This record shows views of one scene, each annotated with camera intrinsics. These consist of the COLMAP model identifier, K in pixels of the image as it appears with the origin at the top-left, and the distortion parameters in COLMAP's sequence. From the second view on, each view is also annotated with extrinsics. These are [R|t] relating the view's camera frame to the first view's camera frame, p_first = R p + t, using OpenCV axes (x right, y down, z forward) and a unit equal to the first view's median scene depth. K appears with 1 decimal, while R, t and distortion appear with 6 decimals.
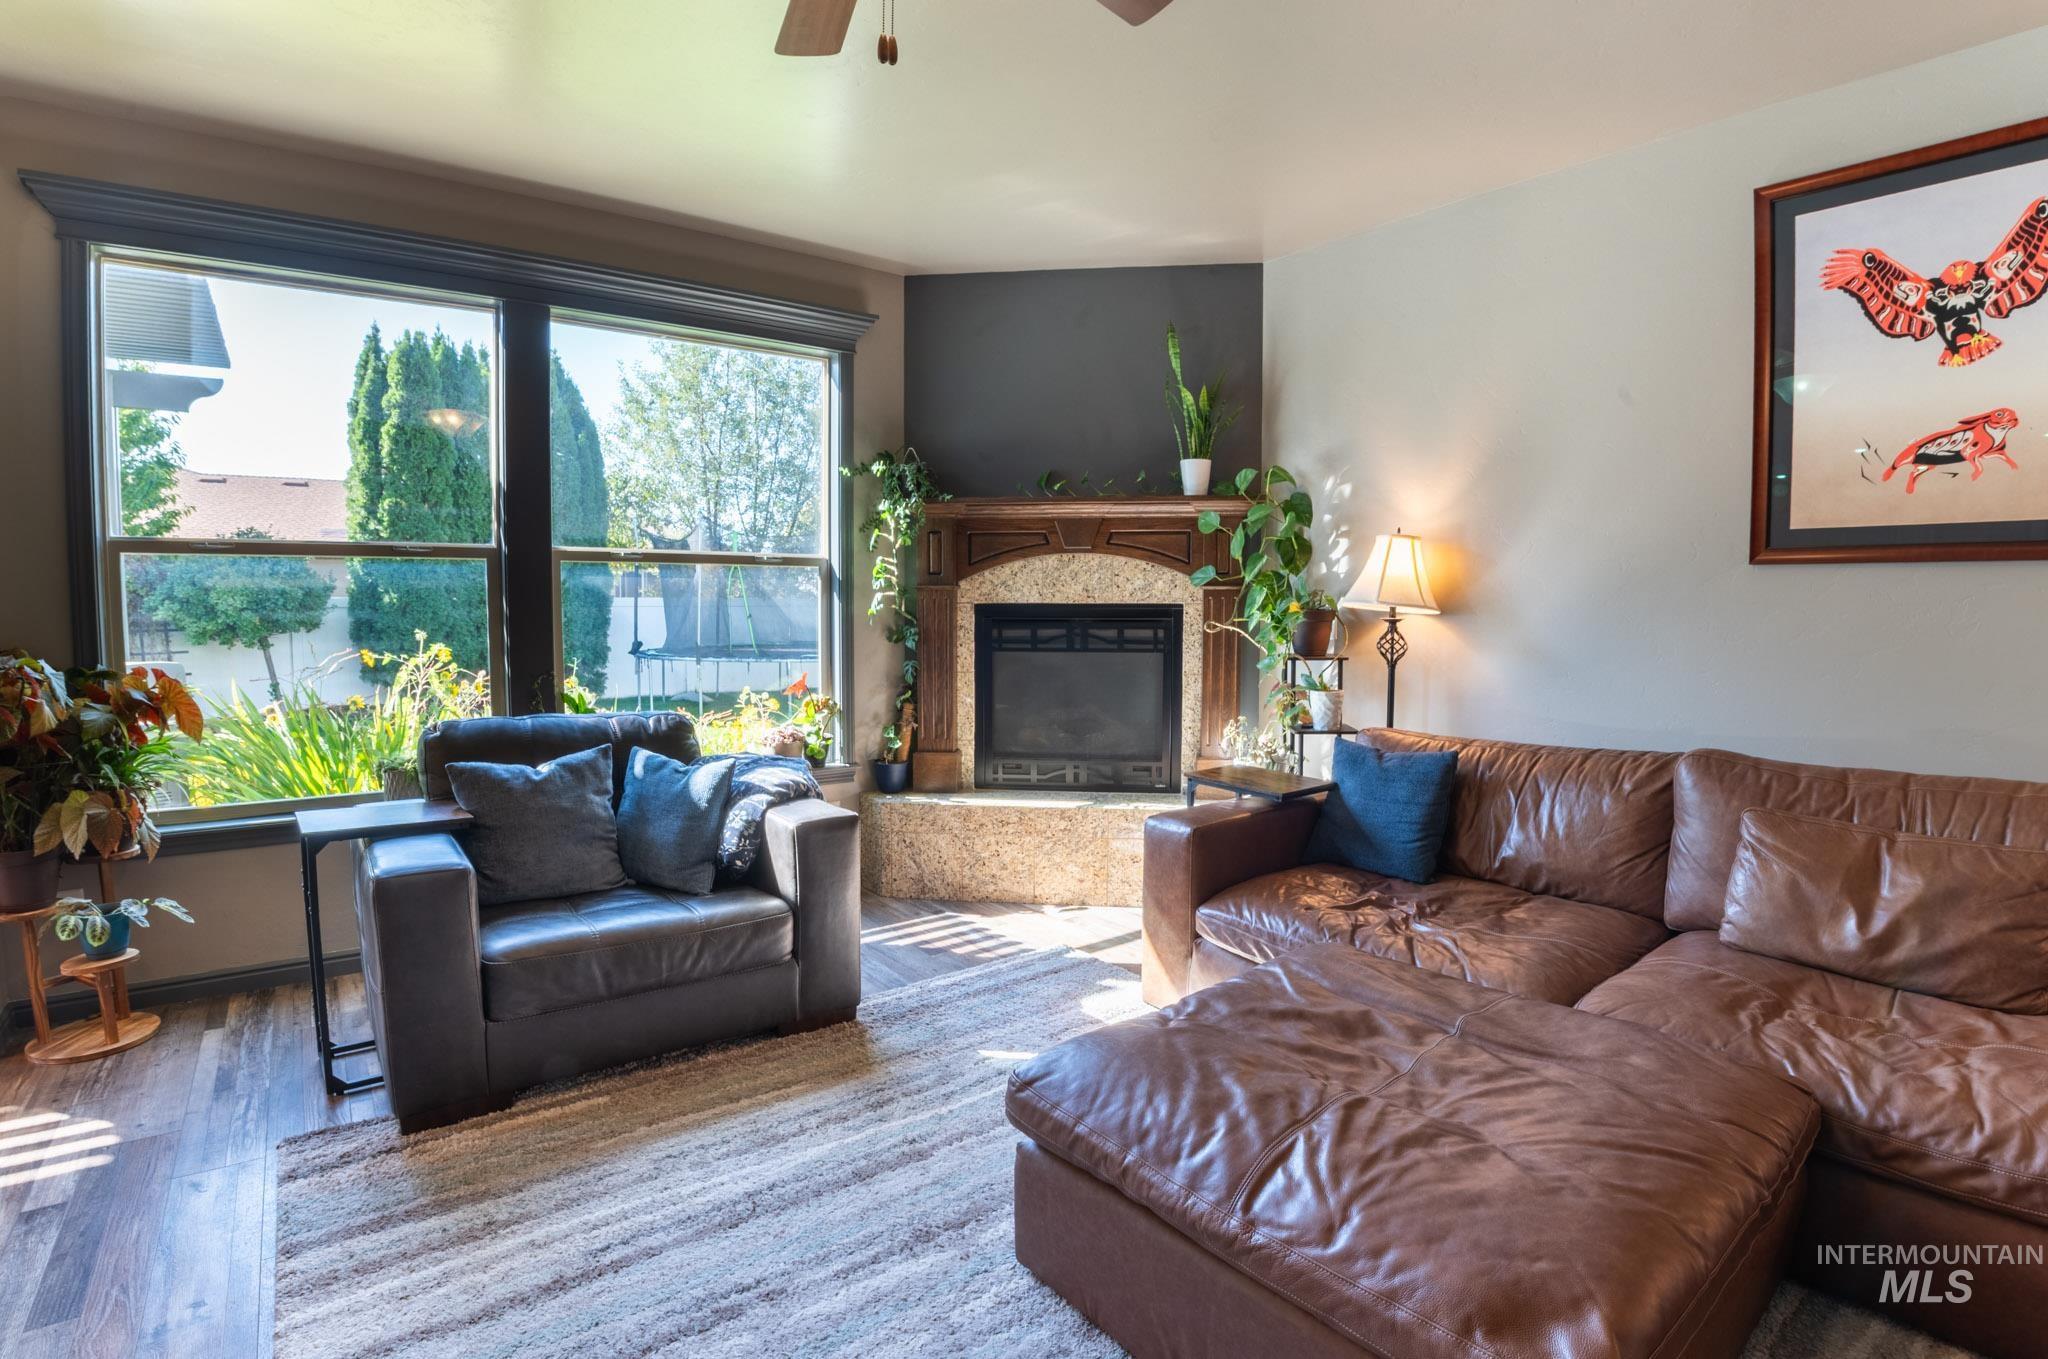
lens RADIAL K [[979.9, 0, 1029.8], [0, 979.9, 676.0], [0, 0, 1]] dist [-0.100727, 0.017496]
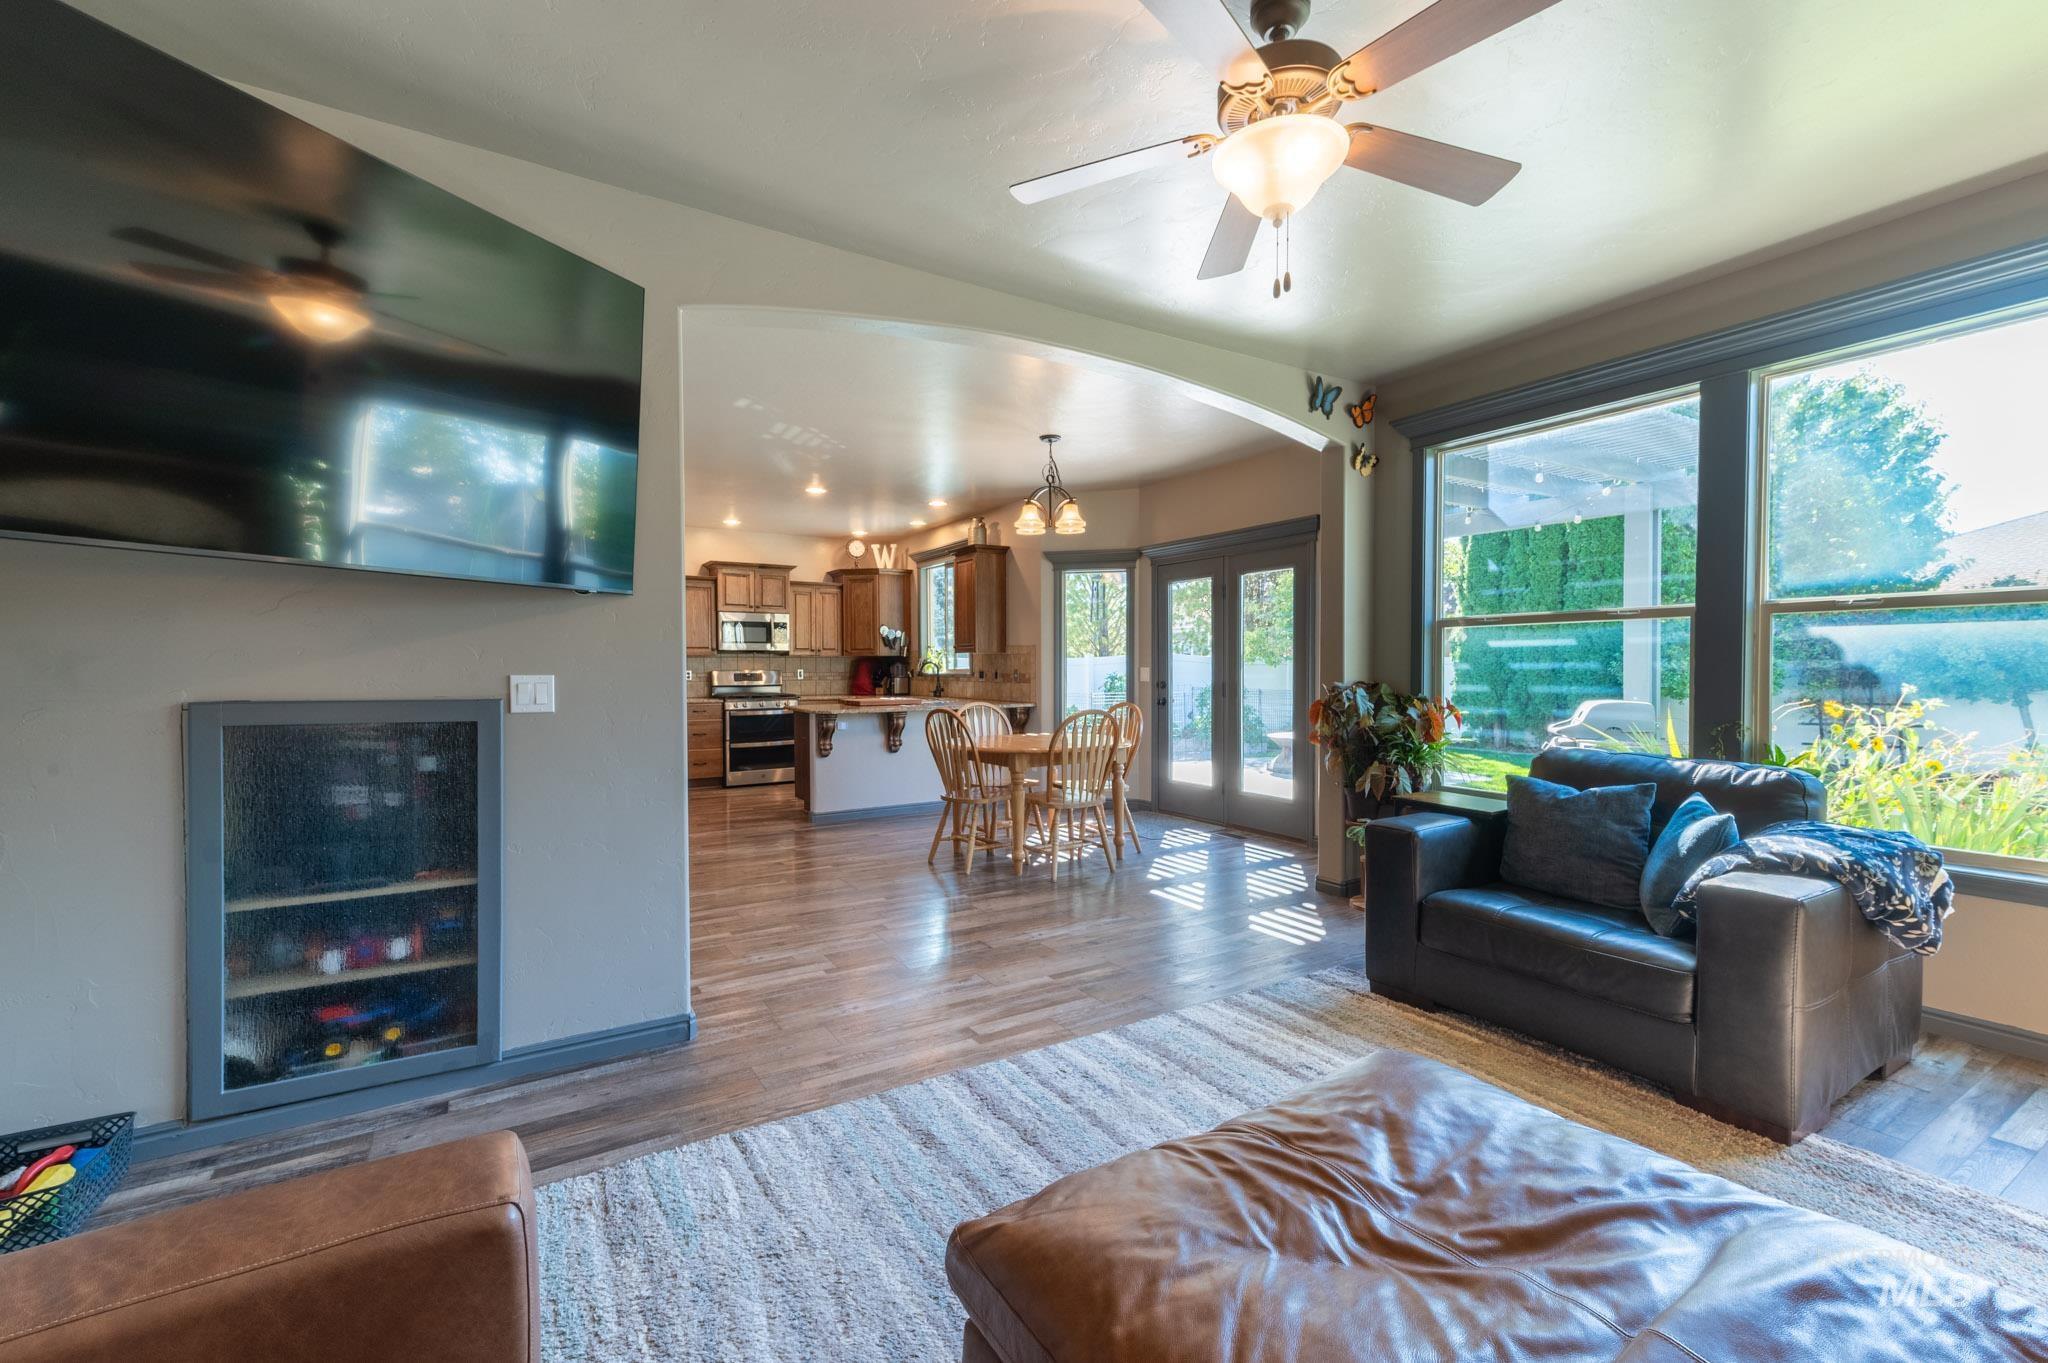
lens RADIAL K [[865.5, 0, 1030.1], [0, 865.5, 674.3], [0, 0, 1]] dist [0.018435, 0.000068]
pose [[-0.104492, 0.006103, -0.994507, 0.574771], [-0.068950, 0.997531, 0.013366, -0.016243], [0.992133, 0.069968, -0.103813, 0.353755]]
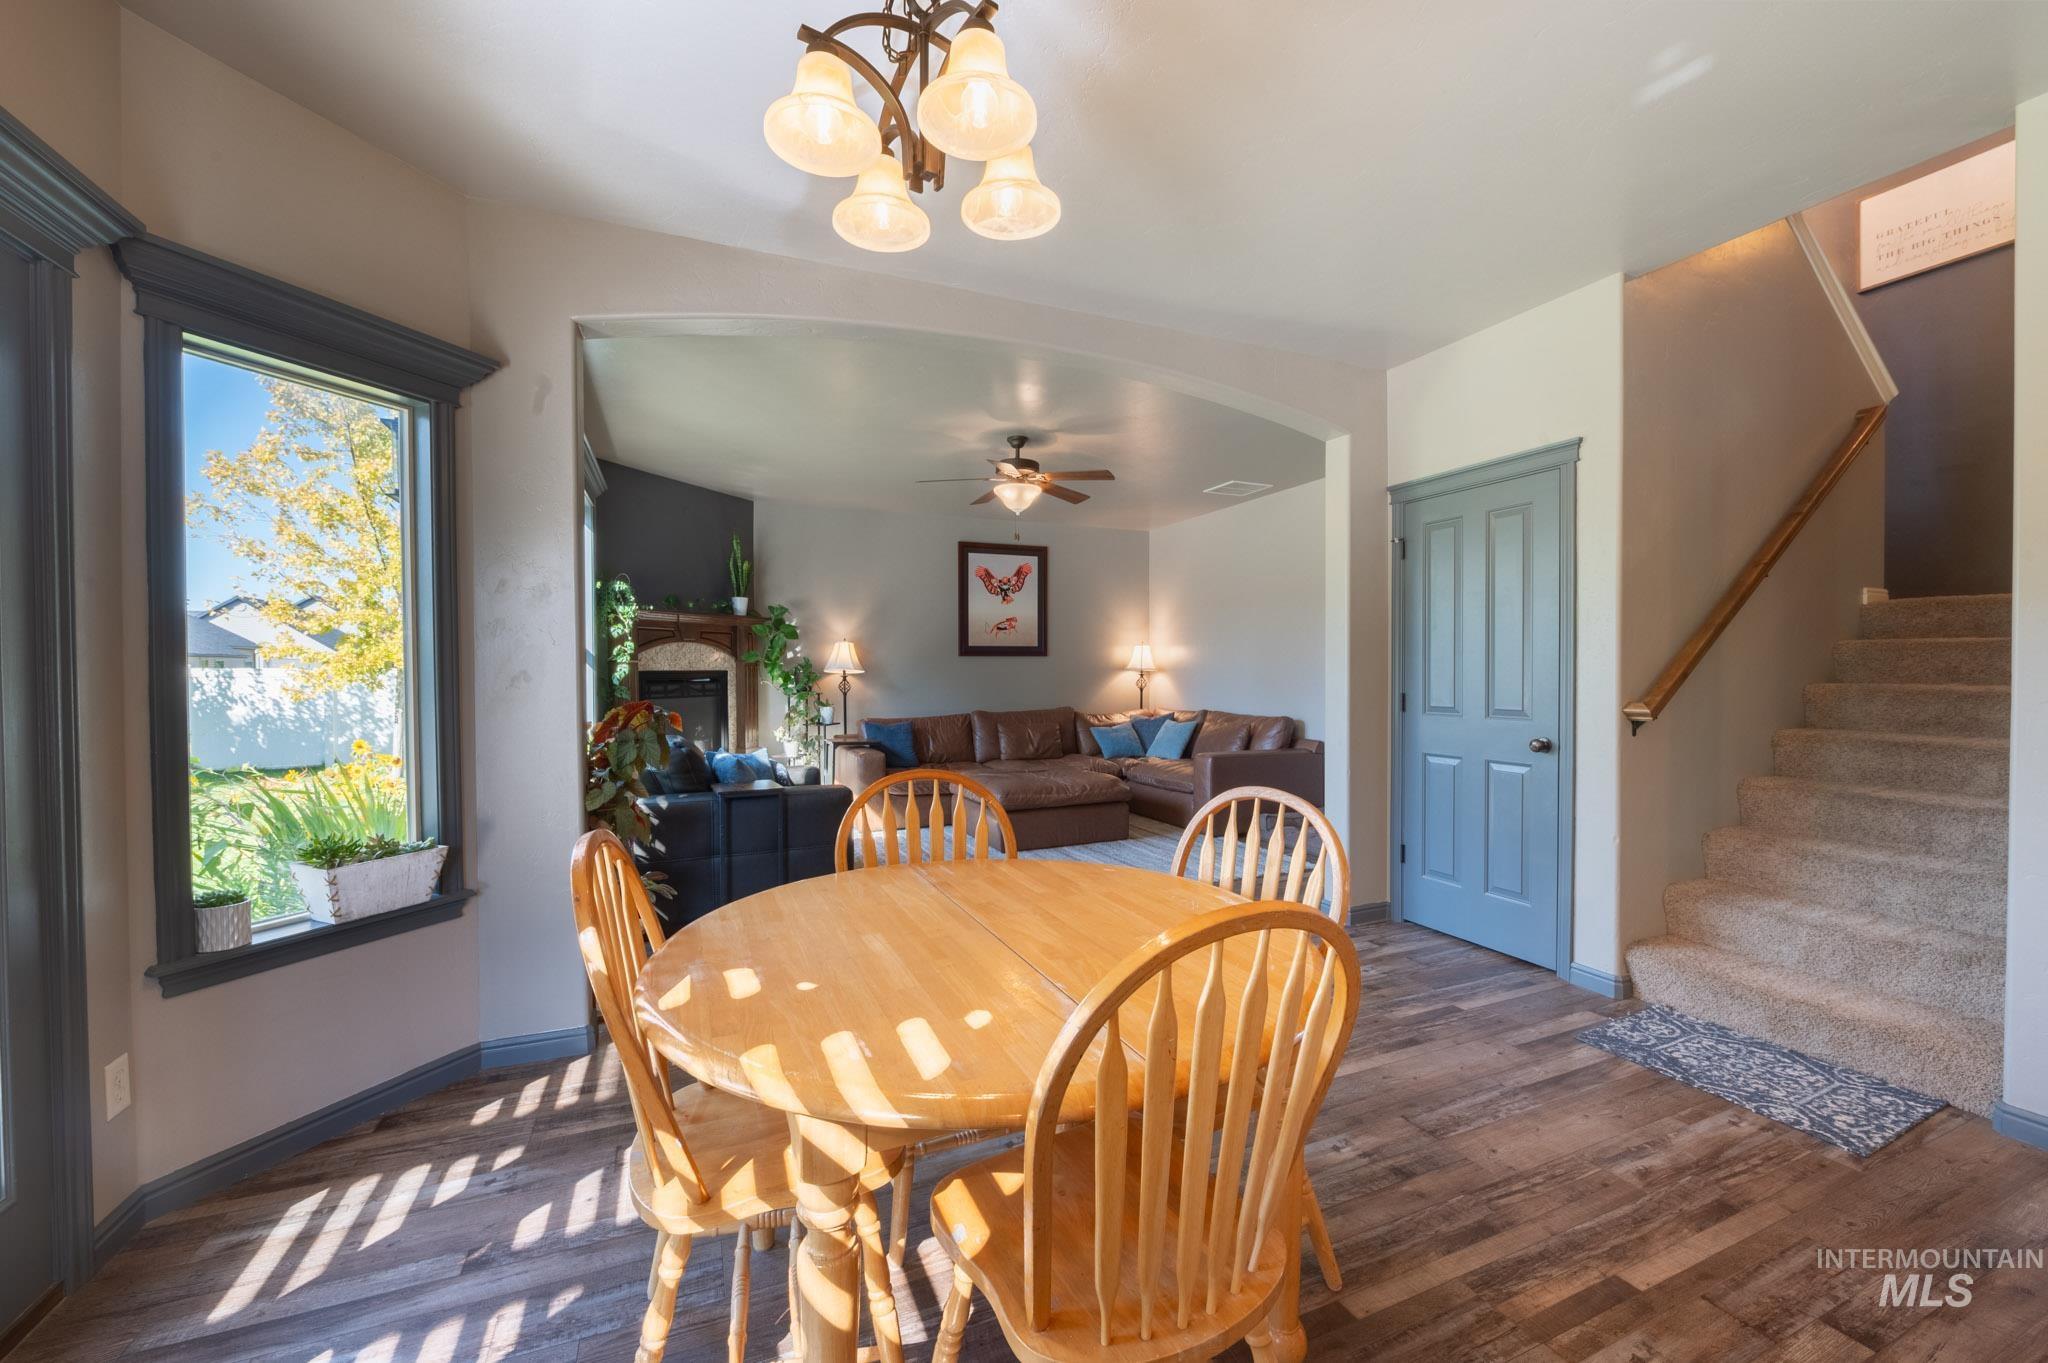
lens RADIAL K [[809.5, 0, 1033.2], [0, 809.5, 686.1], [0, 0, 1]] dist [-0.003555, -0.000330]
pose [[0.241680, -0.023528, 0.970071, -1.611869], [0.072546, 0.997346, 0.006116, -0.011981], [-0.967640, 0.068897, 0.242745, 0.051595]]
